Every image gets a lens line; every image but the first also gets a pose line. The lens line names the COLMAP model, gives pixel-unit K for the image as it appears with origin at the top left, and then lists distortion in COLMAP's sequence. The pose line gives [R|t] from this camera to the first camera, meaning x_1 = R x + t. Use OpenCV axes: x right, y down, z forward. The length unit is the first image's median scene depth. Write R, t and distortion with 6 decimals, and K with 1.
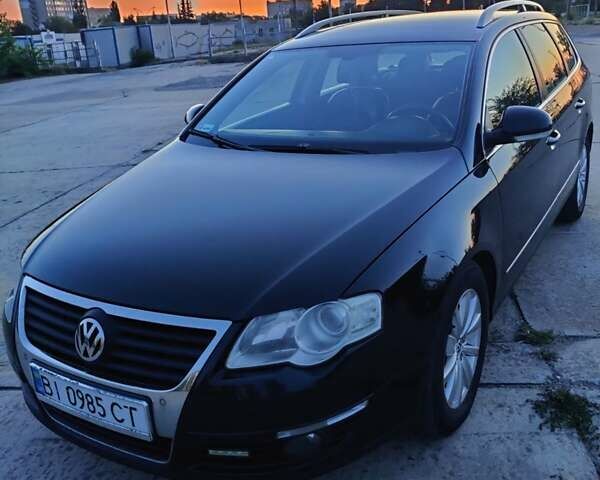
lens RADIAL K [[563.0, 0, 300.0], [0, 563.0, 240.0], [0, 0, 1]] dist [-0.002191, -0.005511]
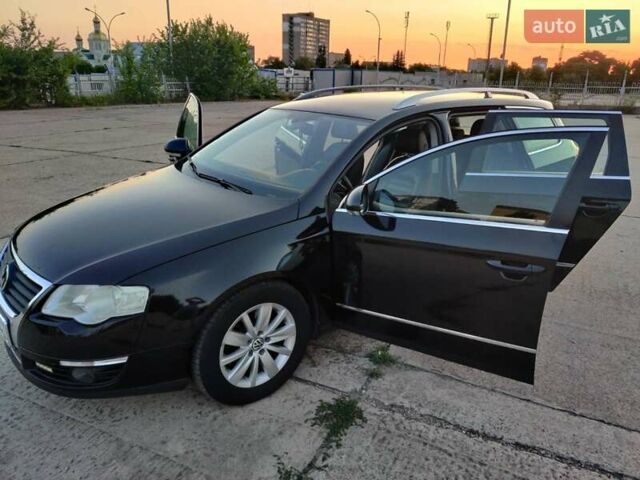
lens RADIAL K [[440.4, 0, 325.8], [0, 440.4, 239.8], [0, 0, 1]] dist [-0.001832, -0.002259]
pose [[0.945209, 0.191936, -0.264083, 0.681284], [-0.193069, 0.980940, 0.021917, -0.112648], [0.263256, 0.030270, 0.964251, 0.018160]]
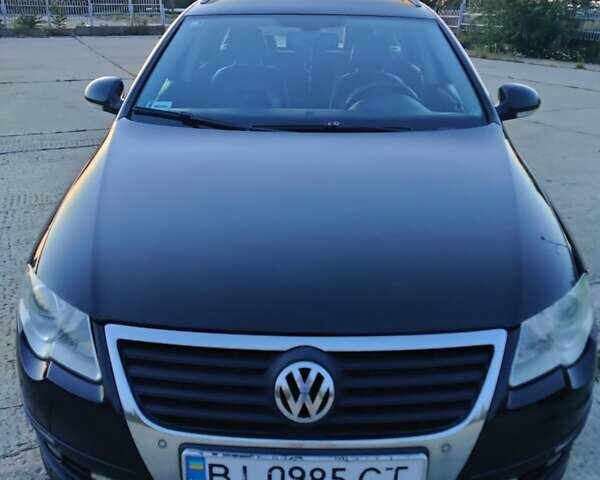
lens RADIAL K [[563.0, 0, 300.0], [0, 563.0, 240.0], [0, 0, 1]] dist [-0.002191, -0.005511]
pose [[0.877456, -0.100424, 0.469026, -0.583947], [0.091312, 0.994928, 0.042200, -0.037302], [-0.470885, 0.005799, 0.882176, 0.316764]]
